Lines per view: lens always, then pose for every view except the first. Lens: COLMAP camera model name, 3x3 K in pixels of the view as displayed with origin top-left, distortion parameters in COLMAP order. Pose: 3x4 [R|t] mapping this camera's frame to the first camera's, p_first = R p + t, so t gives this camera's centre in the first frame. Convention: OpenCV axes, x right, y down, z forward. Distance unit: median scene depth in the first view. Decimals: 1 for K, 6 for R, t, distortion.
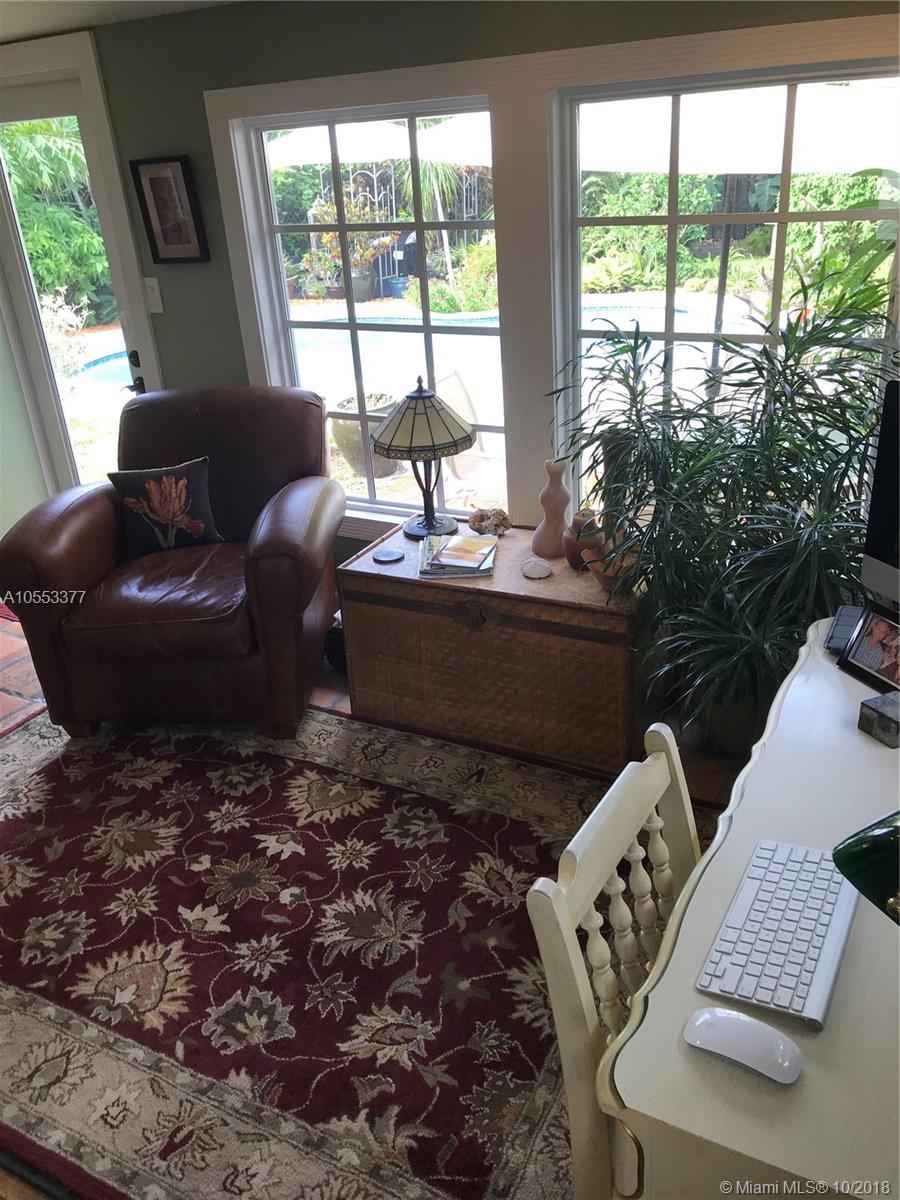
lens RADIAL K [[983.2, 0, 453.9], [0, 983.2, 601.7], [0, 0, 1]] dist [0.018022, -0.002624]
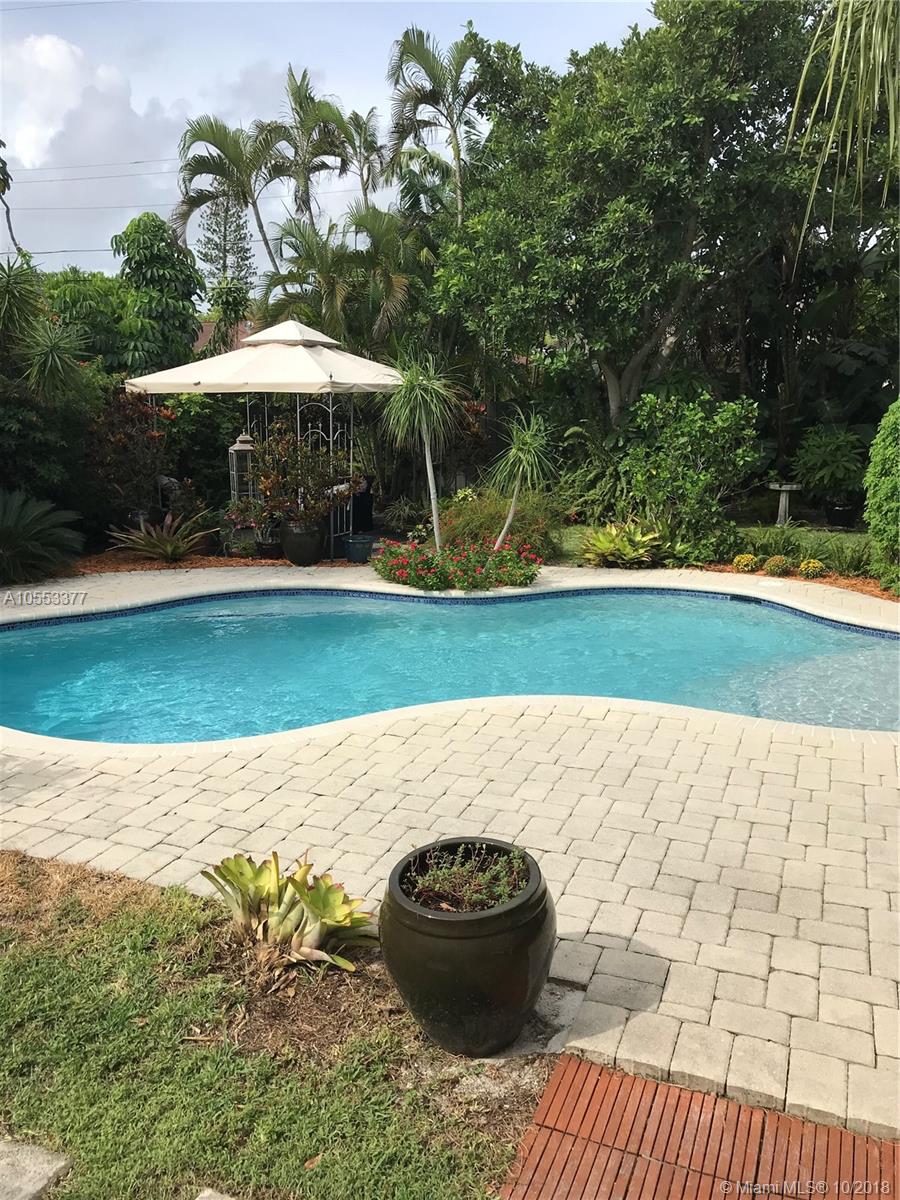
lens RADIAL K [[983.2, 0, 453.9], [0, 983.2, 601.7], [0, 0, 1]] dist [0.018022, -0.002624]
pose [[0.992447, 0.033131, 0.118118, -0.066999], [-0.005501, 0.973891, -0.226951, -0.105132], [-0.122553, 0.224587, 0.966717, 0.262908]]
